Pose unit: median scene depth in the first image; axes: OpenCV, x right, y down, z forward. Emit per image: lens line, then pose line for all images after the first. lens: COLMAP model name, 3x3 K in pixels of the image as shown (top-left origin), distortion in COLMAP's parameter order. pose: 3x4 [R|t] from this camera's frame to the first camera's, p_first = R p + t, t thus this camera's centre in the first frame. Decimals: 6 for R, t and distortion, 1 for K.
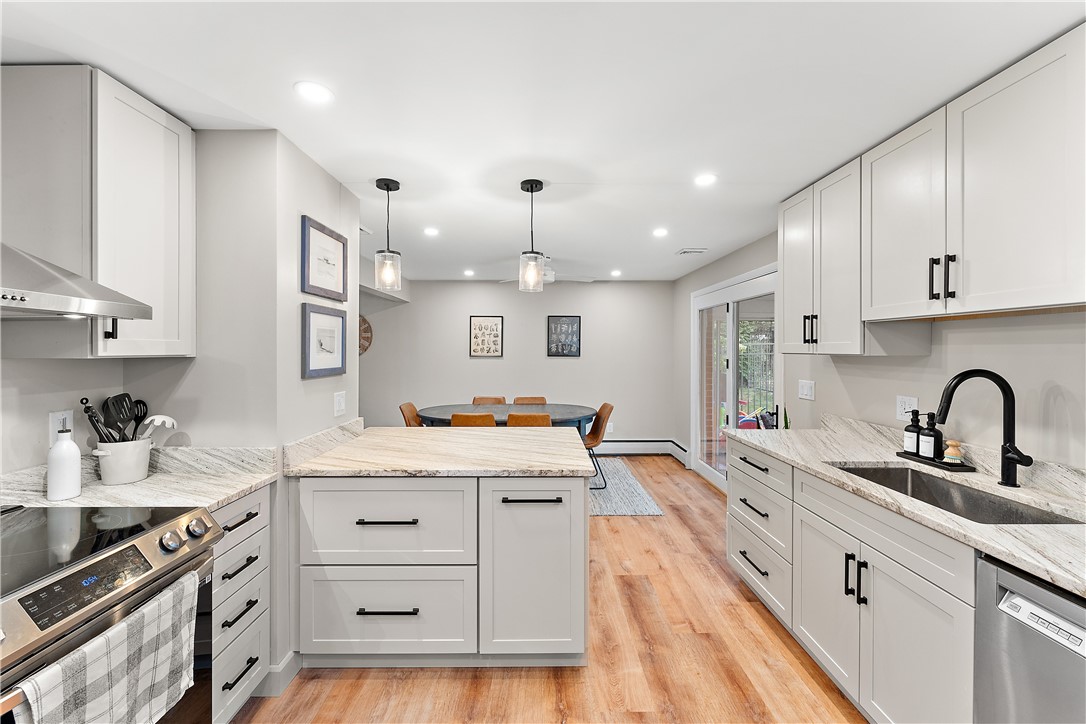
lens RADIAL K [[439.1, 0, 542.1], [0, 439.1, 352.8], [0, 0, 1]] dist [0.001143, 0.000351]
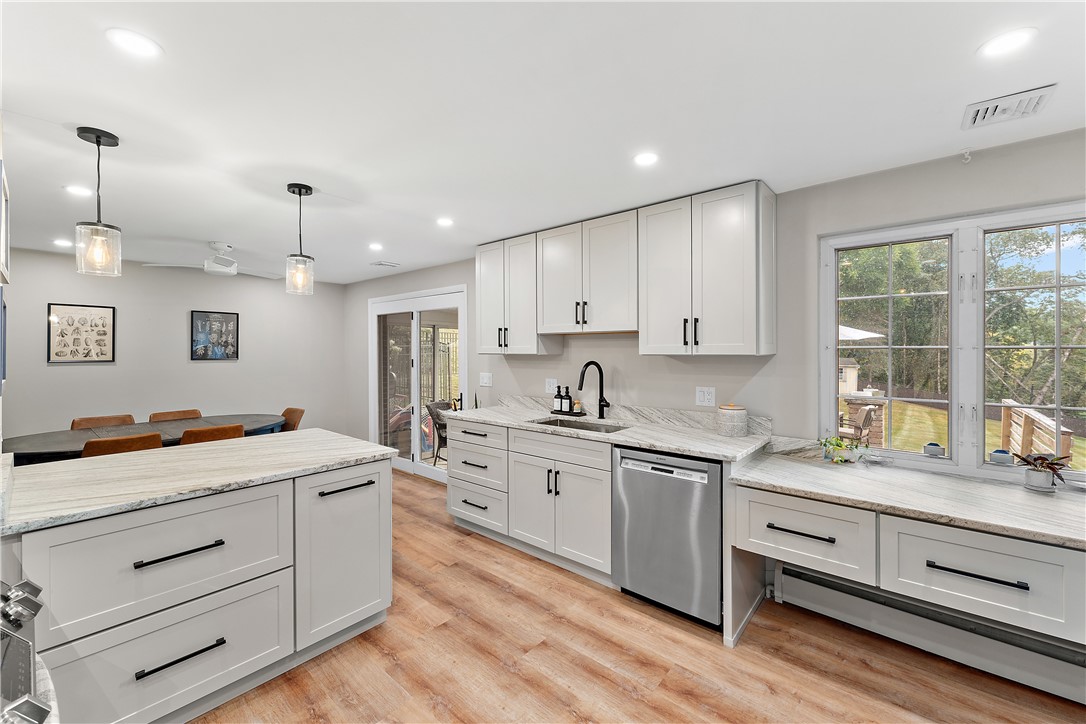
lens RADIAL K [[439.1, 0, 542.1], [0, 439.1, 352.8], [0, 0, 1]] dist [0.001143, 0.000351]
pose [[0.659822, -0.006711, 0.751392, -0.489795], [0.008721, 0.999961, 0.001273, -0.002532], [-0.751372, 0.005713, 0.659855, -0.093694]]
